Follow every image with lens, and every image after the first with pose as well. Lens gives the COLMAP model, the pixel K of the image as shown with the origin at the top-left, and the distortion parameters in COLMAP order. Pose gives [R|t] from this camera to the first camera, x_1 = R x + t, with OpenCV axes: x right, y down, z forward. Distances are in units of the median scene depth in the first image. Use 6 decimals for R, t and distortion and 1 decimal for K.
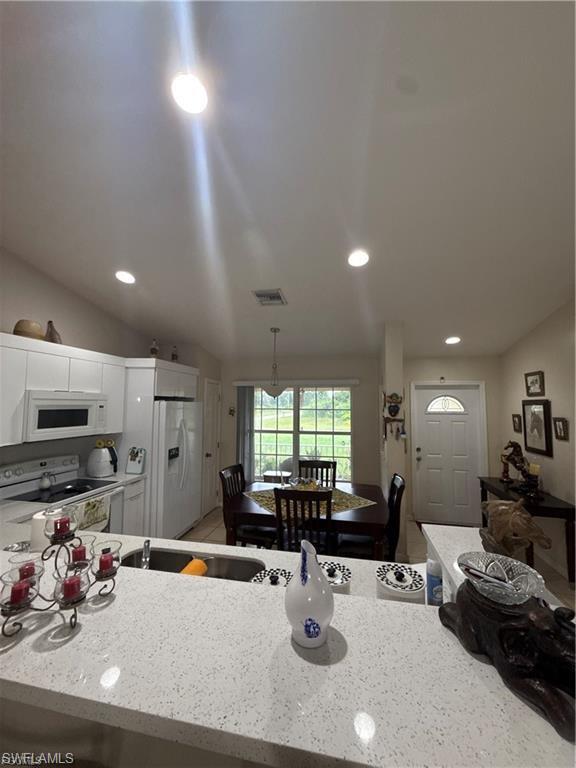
lens RADIAL K [[301.1, 0, 285.2], [0, 301.1, 387.7], [0, 0, 1]] dist [0.001804, 0.000248]
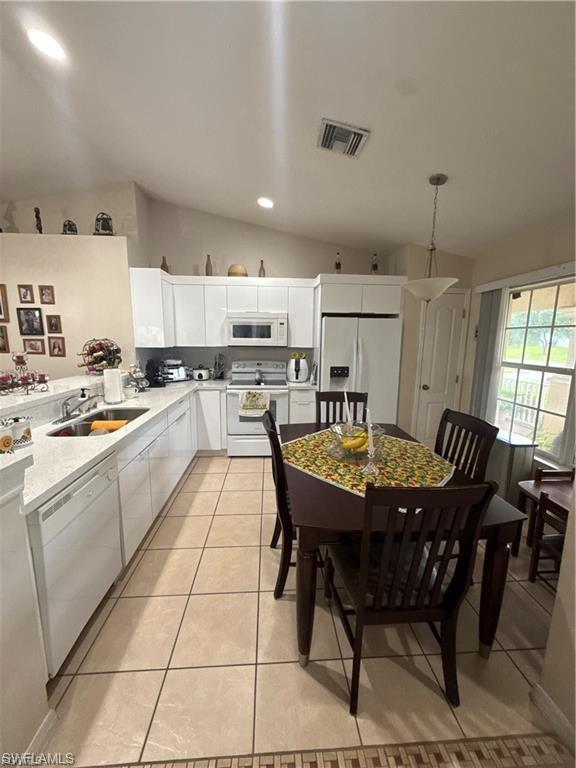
lens RADIAL K [[301.1, 0, 285.2], [0, 301.1, 387.7], [0, 0, 1]] dist [0.001804, 0.000248]
pose [[0.269022, 0.156350, -0.950359, 0.536158], [0.043921, 0.983718, 0.174271, 0.094508], [0.962132, -0.088623, 0.257774, 0.600258]]
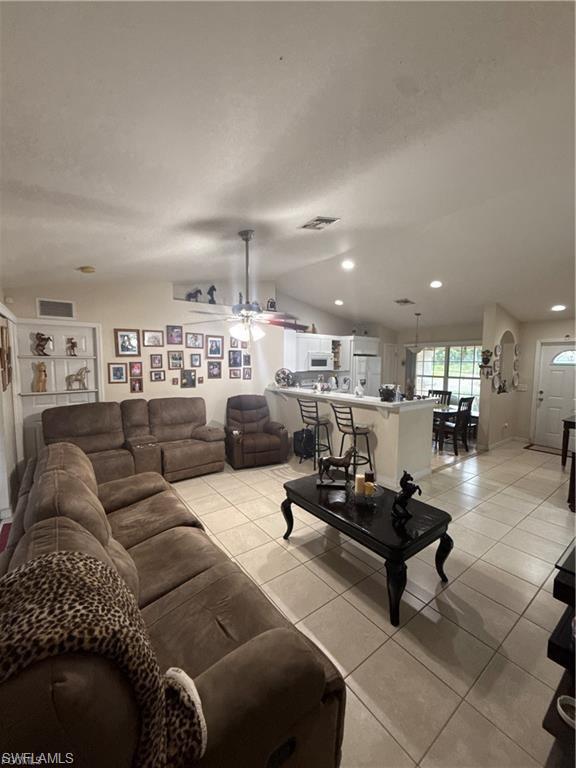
lens RADIAL K [[307.1, 0, 291.9], [0, 307.1, 385.2], [0, 0, 1]] dist [-0.000929, -0.000047]
pose [[0.759036, 0.051075, -0.649042, 0.642951], [0.032182, 0.992756, 0.115758, -0.017509], [0.650252, -0.108752, 0.751894, -0.916504]]
